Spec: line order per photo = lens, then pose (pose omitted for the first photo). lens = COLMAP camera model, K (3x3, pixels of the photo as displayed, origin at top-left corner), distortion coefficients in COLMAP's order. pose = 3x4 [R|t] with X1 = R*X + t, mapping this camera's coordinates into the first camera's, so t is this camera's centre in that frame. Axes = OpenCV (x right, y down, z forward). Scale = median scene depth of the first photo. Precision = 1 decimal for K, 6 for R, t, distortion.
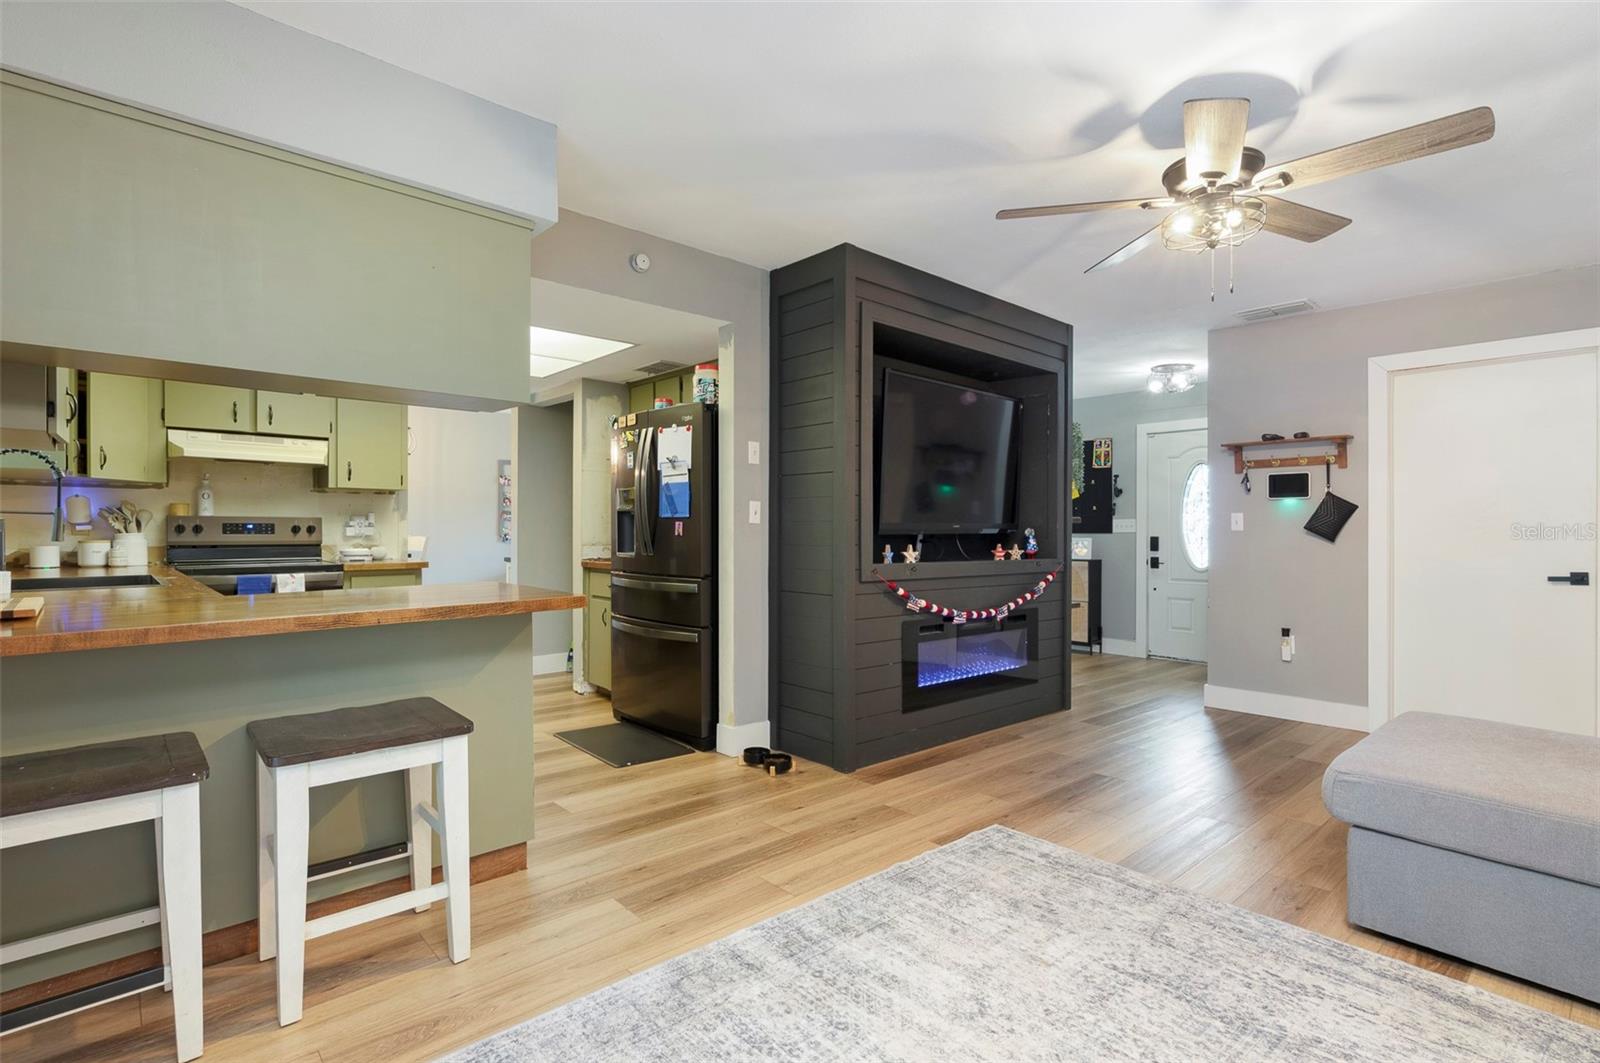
lens RADIAL K [[764.3, 0, 800.0], [0, 764.3, 531.5], [0, 0, 1]] dist [-0.001597, -0.000290]
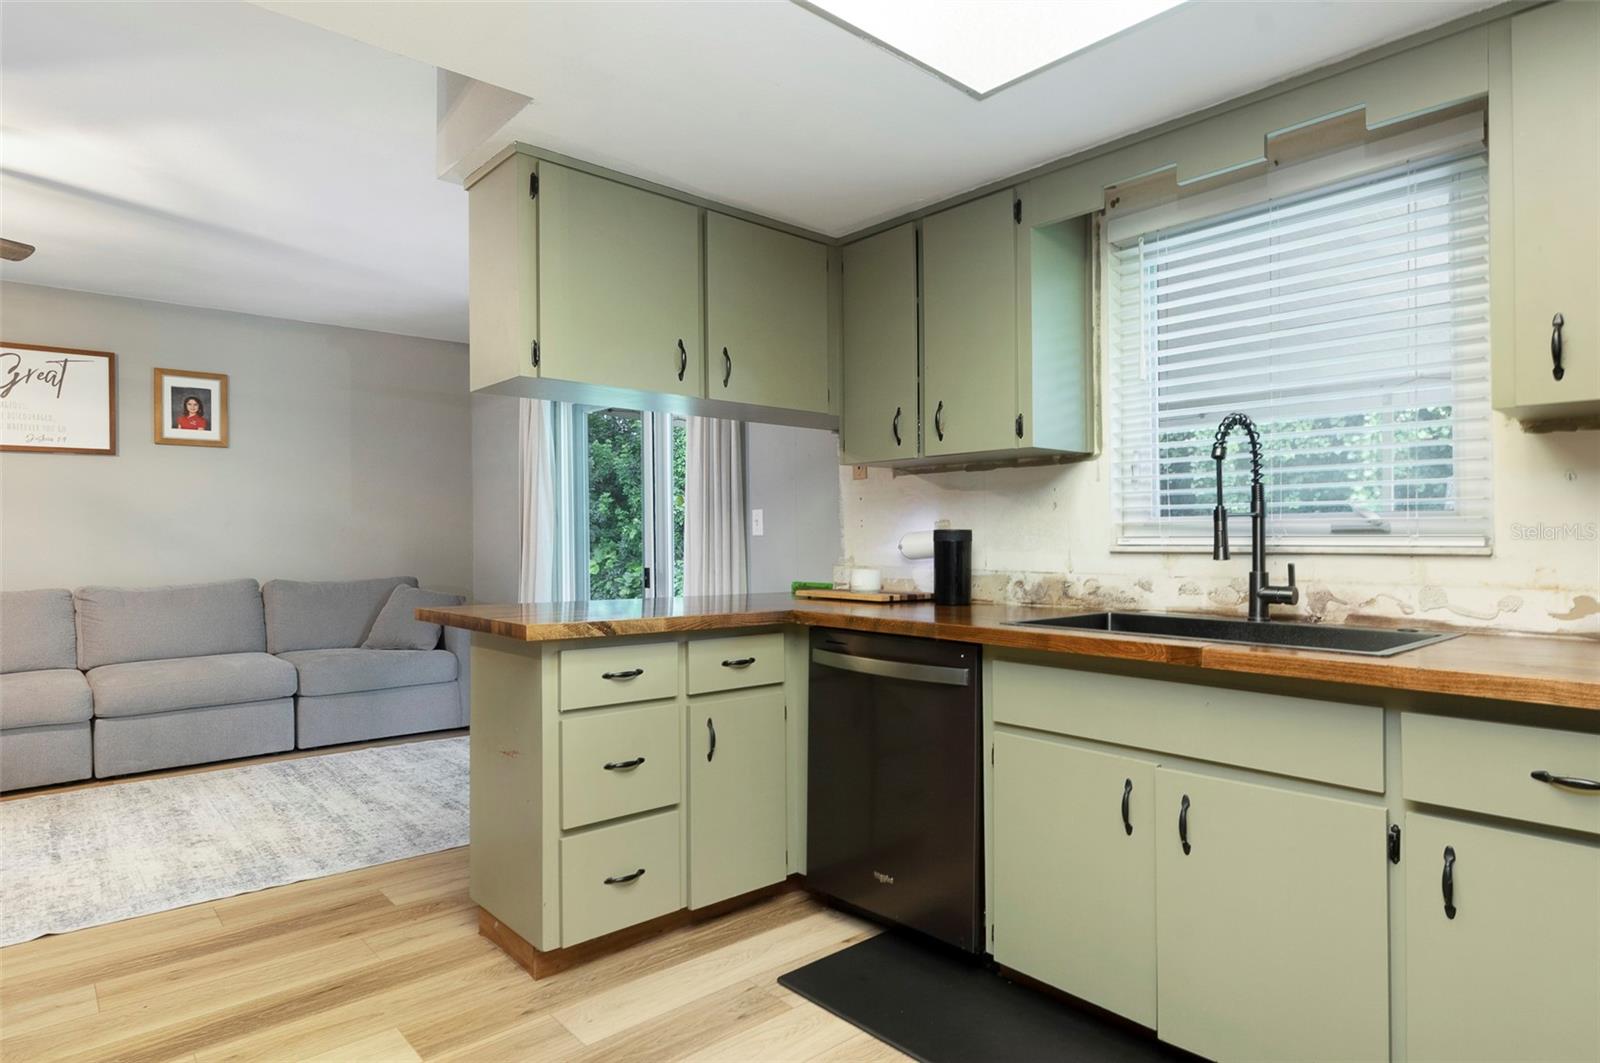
lens RADIAL K [[913.0, 0, 800.0], [0, 913.0, 531.5], [0, 0, 1]] dist [-0.001987, -0.000306]
pose [[-0.999775, -0.002222, 0.021114, -0.563885], [-0.002267, 0.999995, -0.002108, -0.008267], [-0.021109, -0.002155, -0.999775, 1.541763]]
